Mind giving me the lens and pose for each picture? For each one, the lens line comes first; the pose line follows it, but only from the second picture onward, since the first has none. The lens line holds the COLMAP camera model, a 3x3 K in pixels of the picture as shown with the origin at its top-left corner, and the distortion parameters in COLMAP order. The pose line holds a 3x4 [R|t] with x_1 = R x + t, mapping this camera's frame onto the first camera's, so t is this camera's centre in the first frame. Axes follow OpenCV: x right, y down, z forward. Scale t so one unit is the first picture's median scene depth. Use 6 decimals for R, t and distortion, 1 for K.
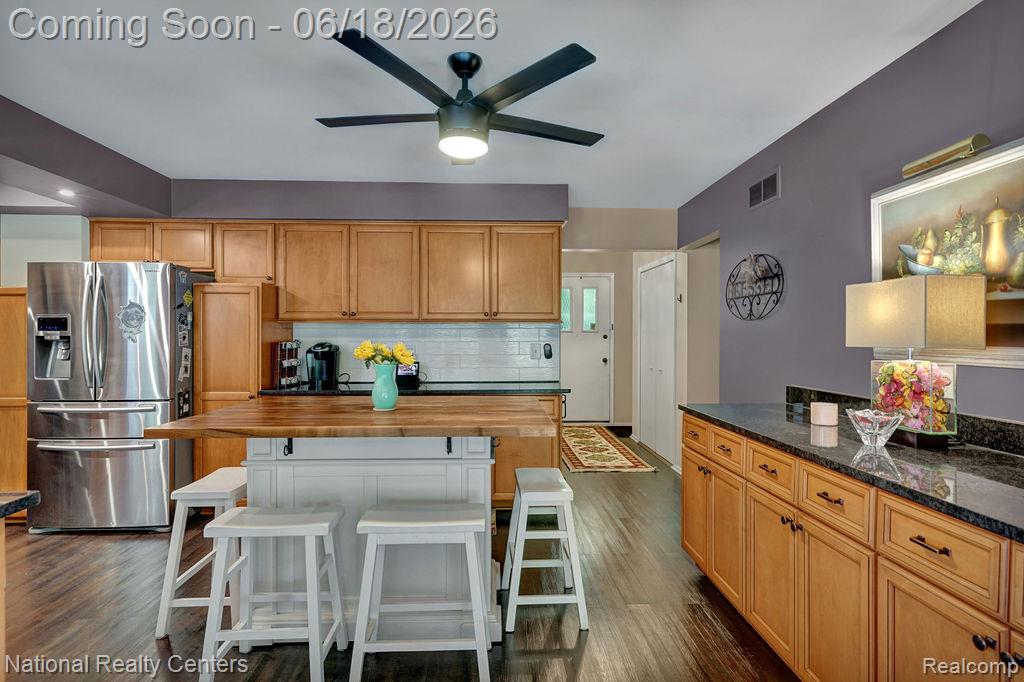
lens RADIAL K [[548.5, 0, 517.9], [0, 548.5, 341.2], [0, 0, 1]] dist [0.003815, 0.002747]
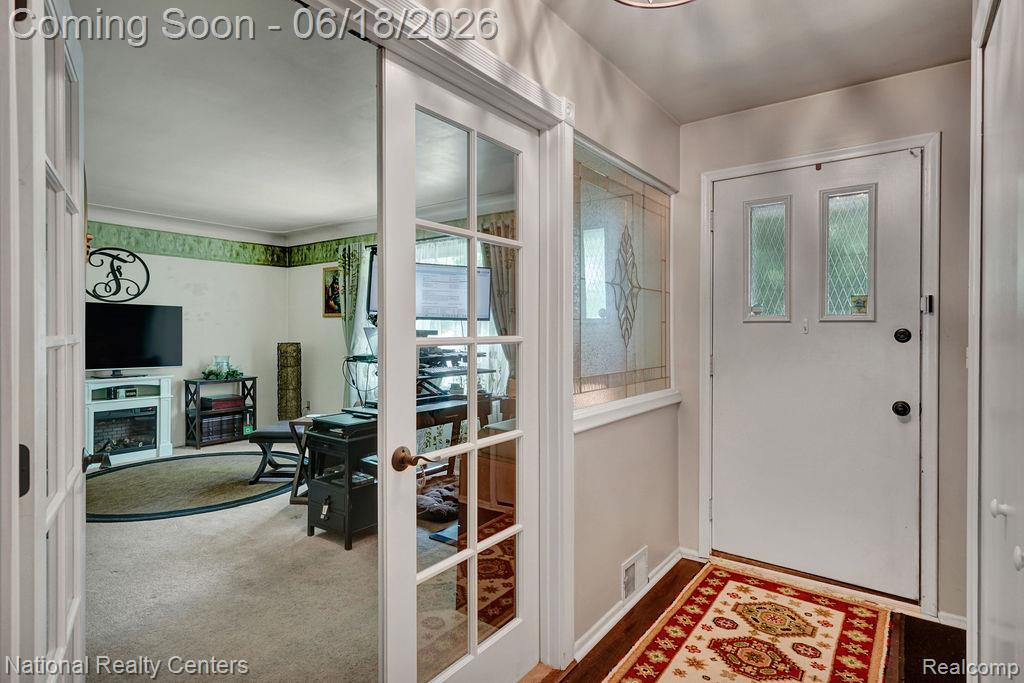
lens RADIAL K [[548.5, 0, 508.6], [0, 548.5, 333.0], [0, 0, 1]] dist [0.003815, 0.002747]
pose [[0.784970, 0.005315, -0.619511, 0.177466], [-0.012289, 0.999900, -0.006993, -0.004409], [0.619412, 0.013102, 0.784957, 0.602031]]
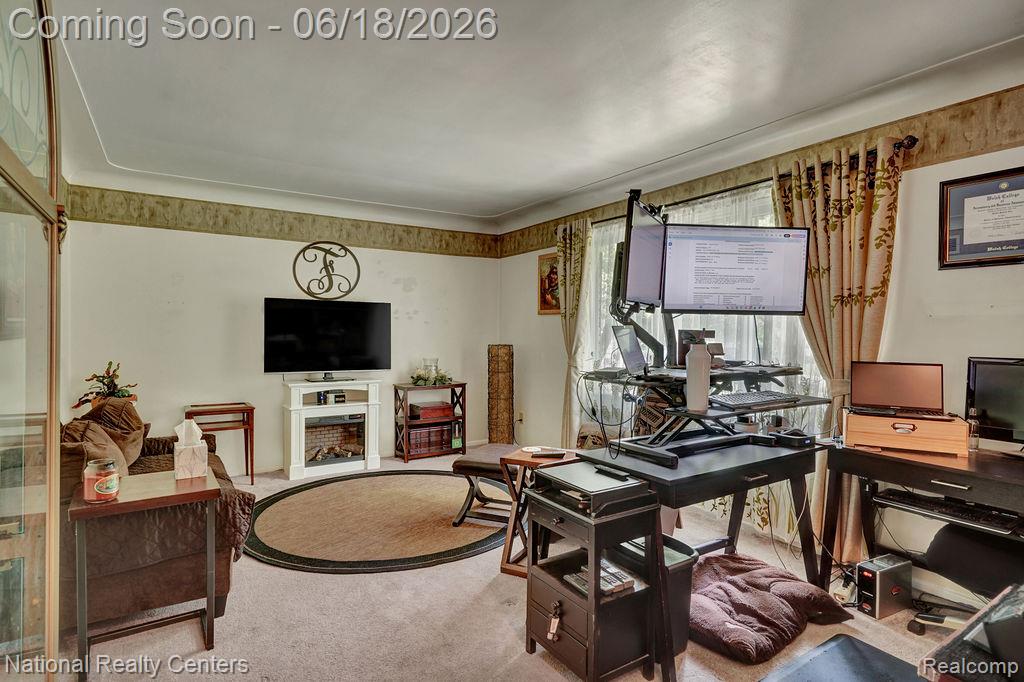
lens RADIAL K [[548.5, 0, 511.3], [0, 548.5, 339.1], [0, 0, 1]] dist [0.003815, 0.002747]
pose [[0.515713, 0.016861, -0.856596, 0.010101], [-0.017871, 0.999801, 0.008920, -0.005529], [0.856575, 0.010708, 0.515911, 0.698467]]
